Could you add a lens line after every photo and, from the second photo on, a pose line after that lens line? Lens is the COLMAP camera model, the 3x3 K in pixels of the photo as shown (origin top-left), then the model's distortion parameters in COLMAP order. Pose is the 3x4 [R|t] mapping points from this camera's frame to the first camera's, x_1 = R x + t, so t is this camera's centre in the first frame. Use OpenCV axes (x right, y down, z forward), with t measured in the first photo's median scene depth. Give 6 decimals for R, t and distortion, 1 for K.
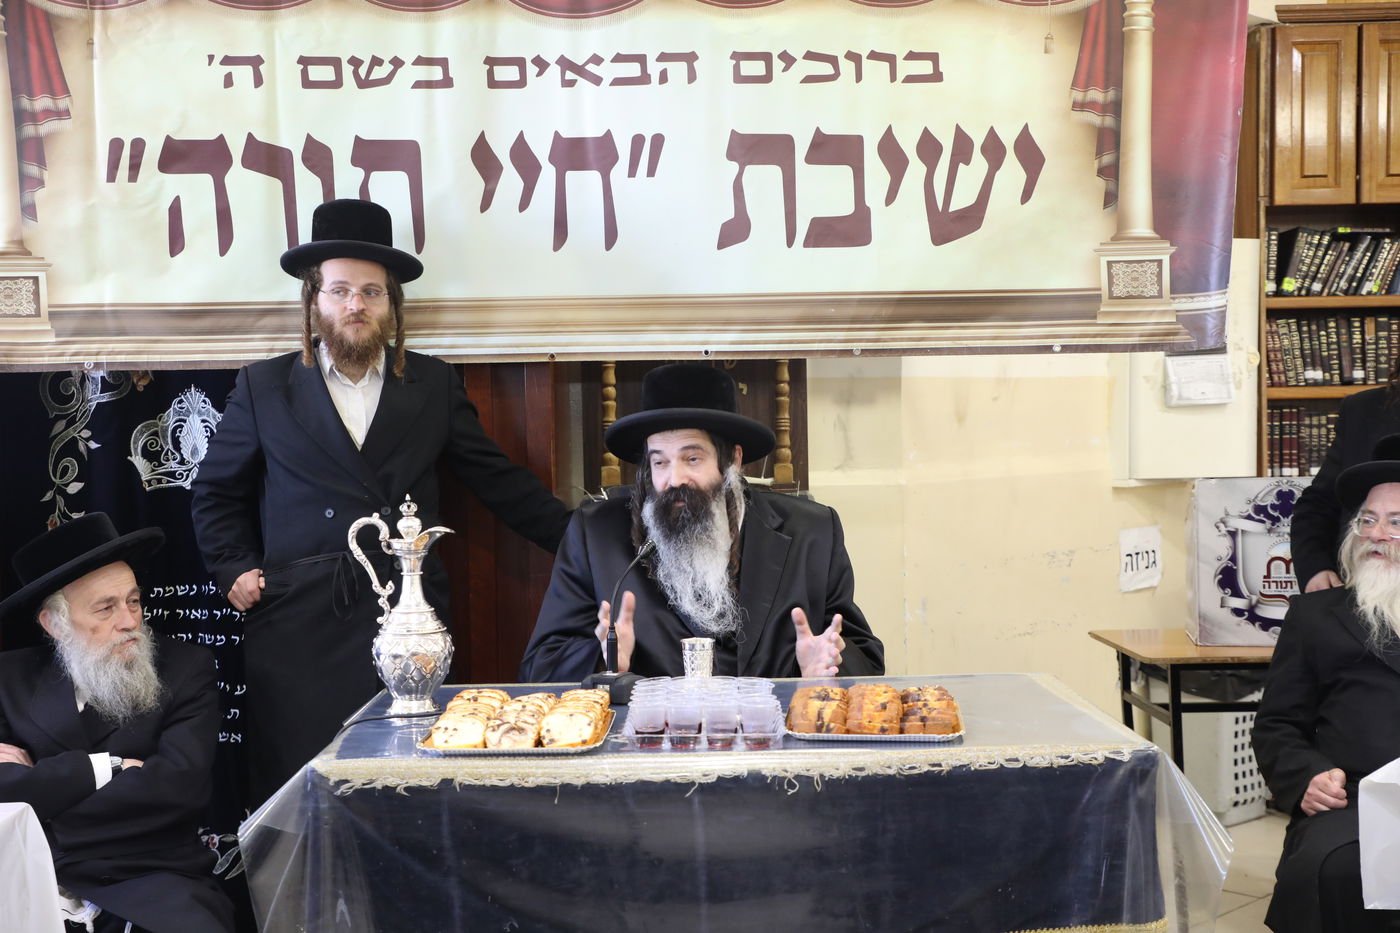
lens RADIAL K [[1801.0, 0, 674.7], [0, 1801.0, 472.2], [0, 0, 1]] dist [0.163816, 0.000000]
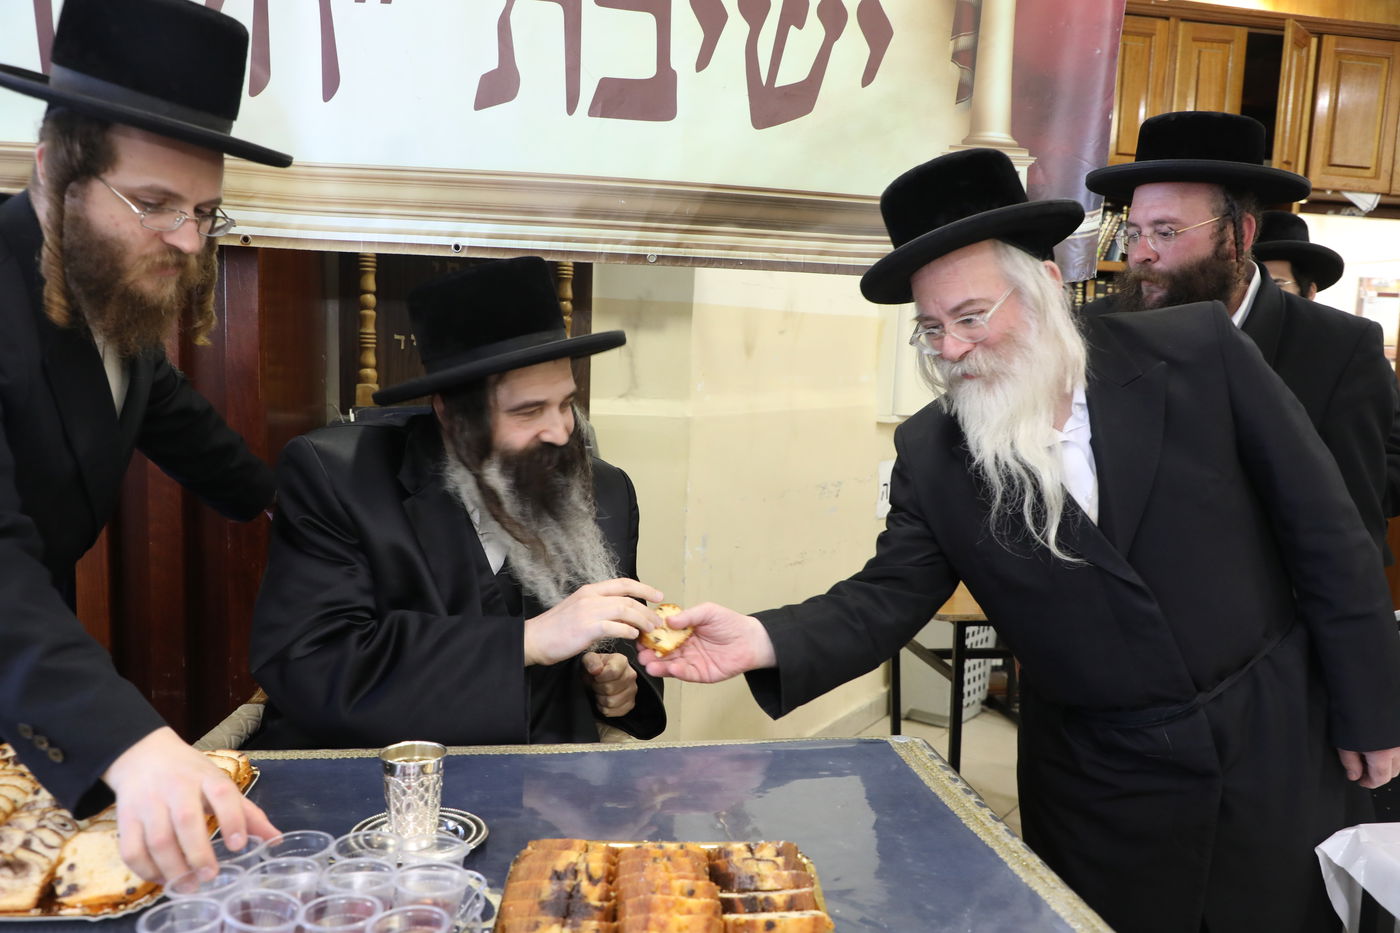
lens RADIAL K [[1165.3, 0, 700.8], [0, 1165.3, 474.6], [0, 0, 1]] dist [-0.040422, 0.092427]
pose [[0.986630, 0.033992, 0.159392, 0.044551], [-0.046871, 0.995870, 0.077754, -0.013446], [-0.156091, -0.084185, 0.984149, 0.491435]]
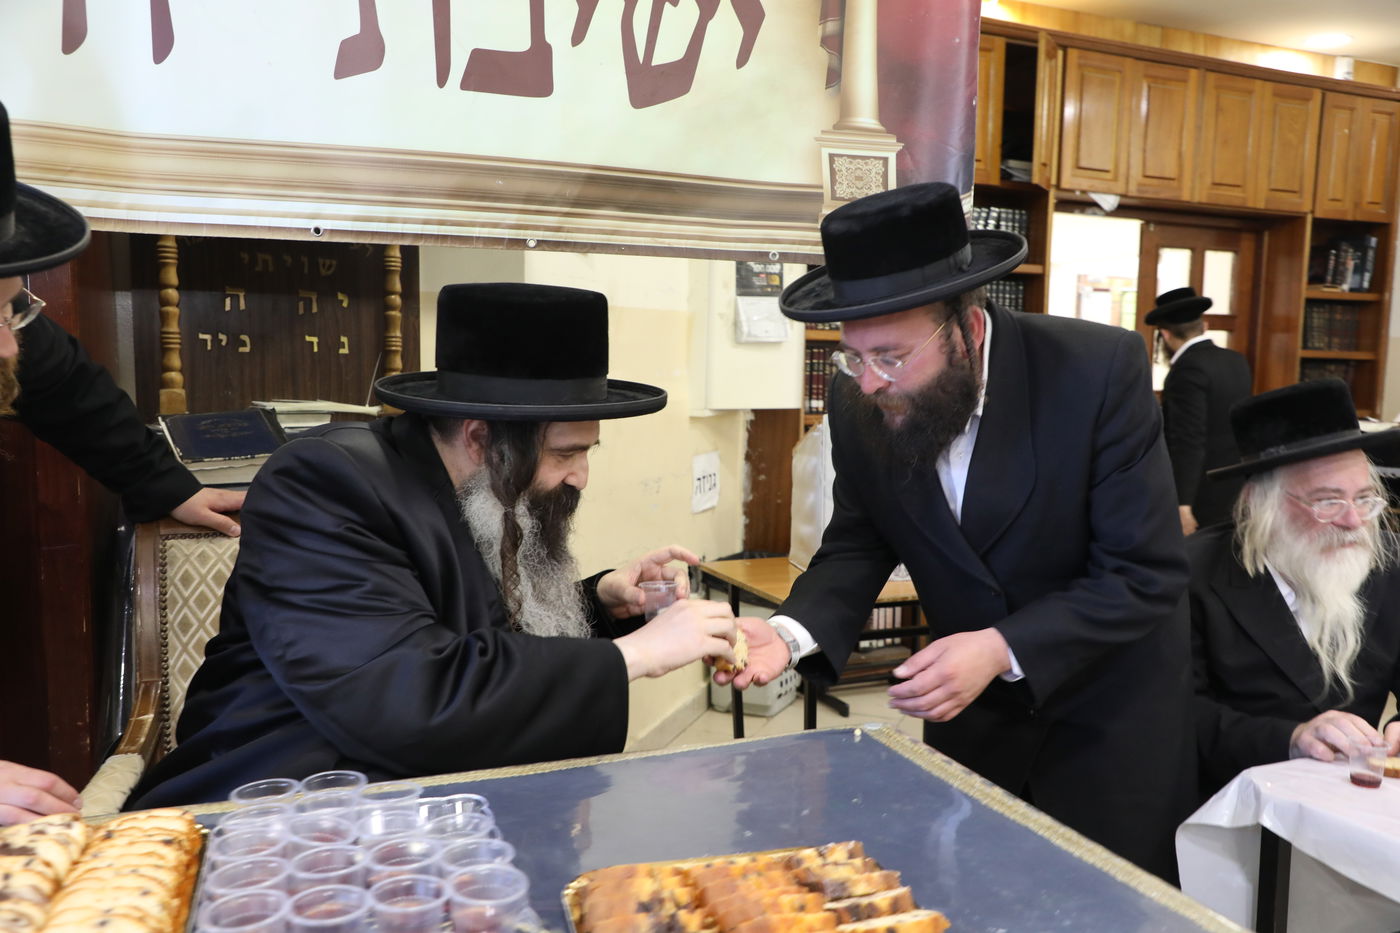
lens RADIAL K [[1165.3, 0, 694.6], [0, 1165.3, 474.6], [0, 0, 1]] dist [-0.040422, 0.092427]
pose [[0.929368, -0.007133, 0.369086, -0.012881], [-0.018997, 0.997564, 0.067116, -0.005436], [-0.368666, -0.069387, 0.926969, 0.527786]]
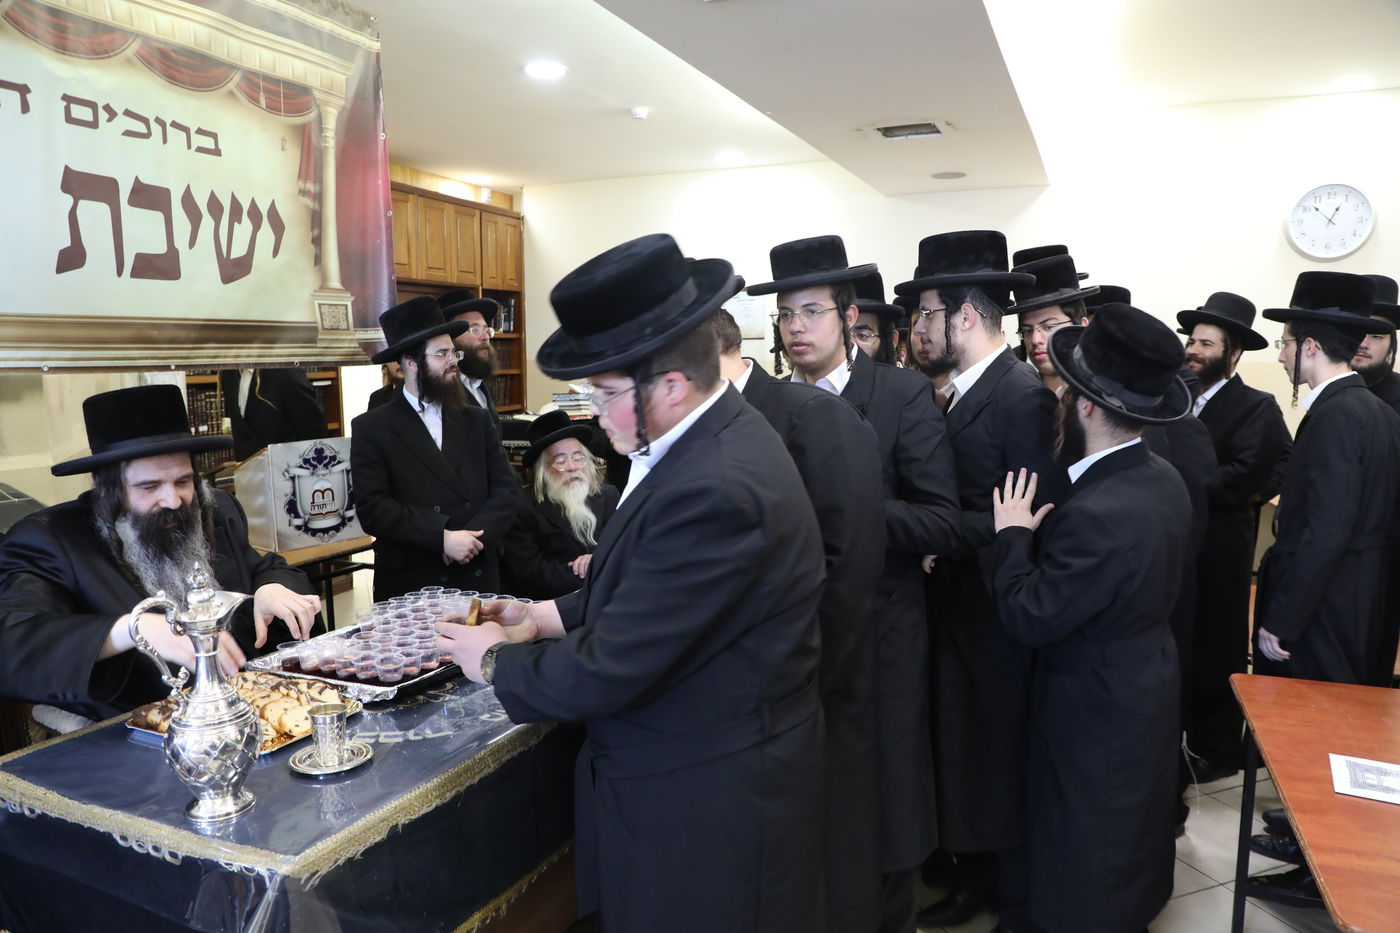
lens RADIAL K [[971.5, 0, 685.4], [0, 971.5, 479.1], [0, 0, 1]] dist [-0.066949, 0.029858]
pose [[0.429881, -0.106832, 0.896543, -0.335401], [0.029265, 0.994102, 0.104424, -0.048602], [-0.902411, -0.018653, 0.430472, 0.408296]]
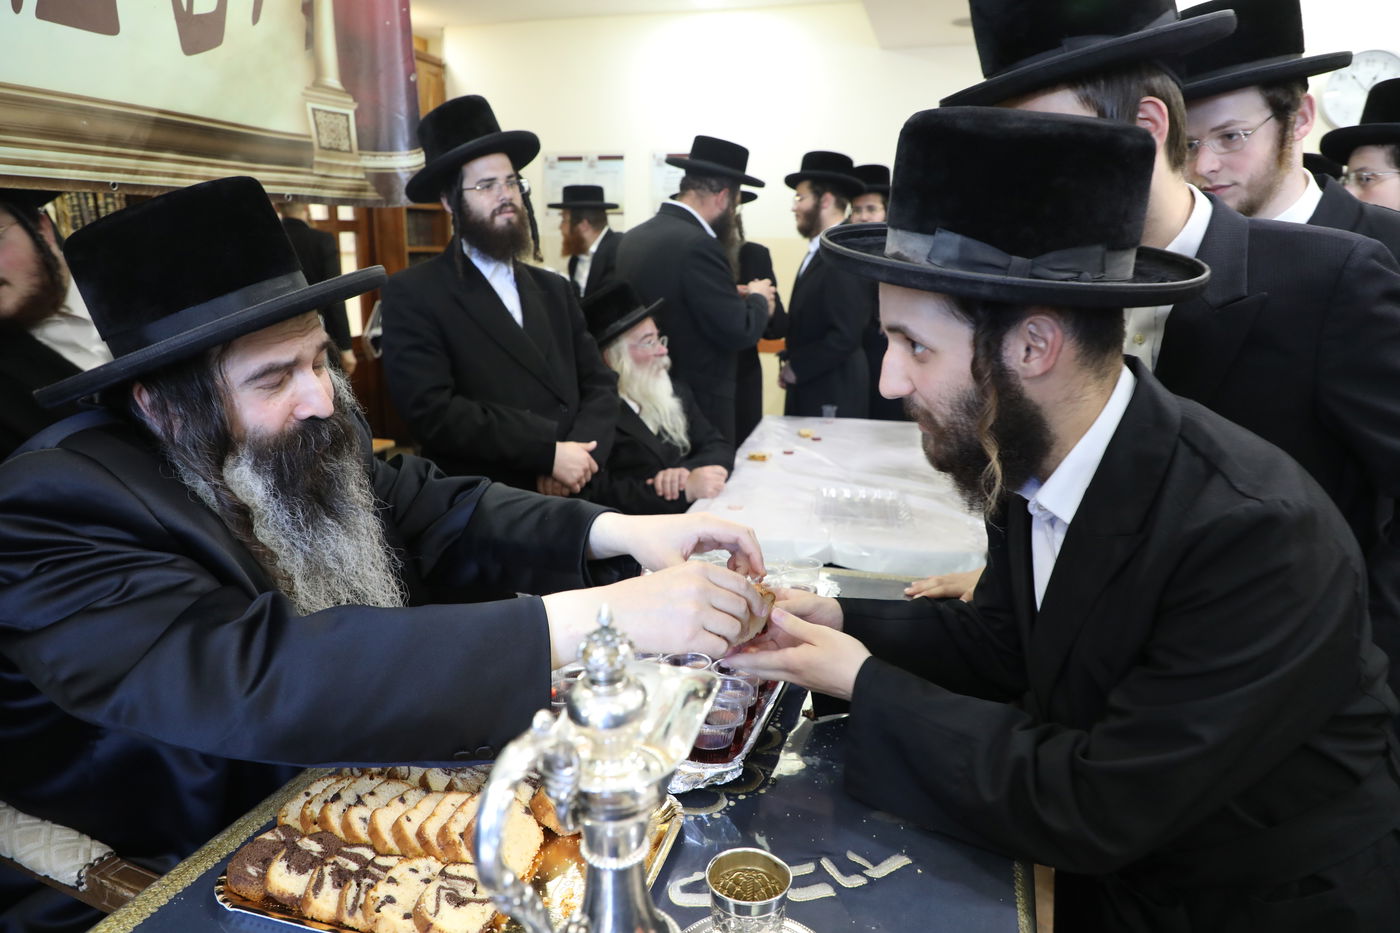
lens RADIAL K [[971.5, 0, 699.3], [0, 971.5, 470.7], [0, 0, 1]] dist [-0.066949, 0.029858]
pose [[0.283255, -0.201137, 0.937716, -0.216651], [0.022318, 0.978878, 0.203224, -0.025970], [-0.958785, -0.036637, 0.281761, 0.656669]]
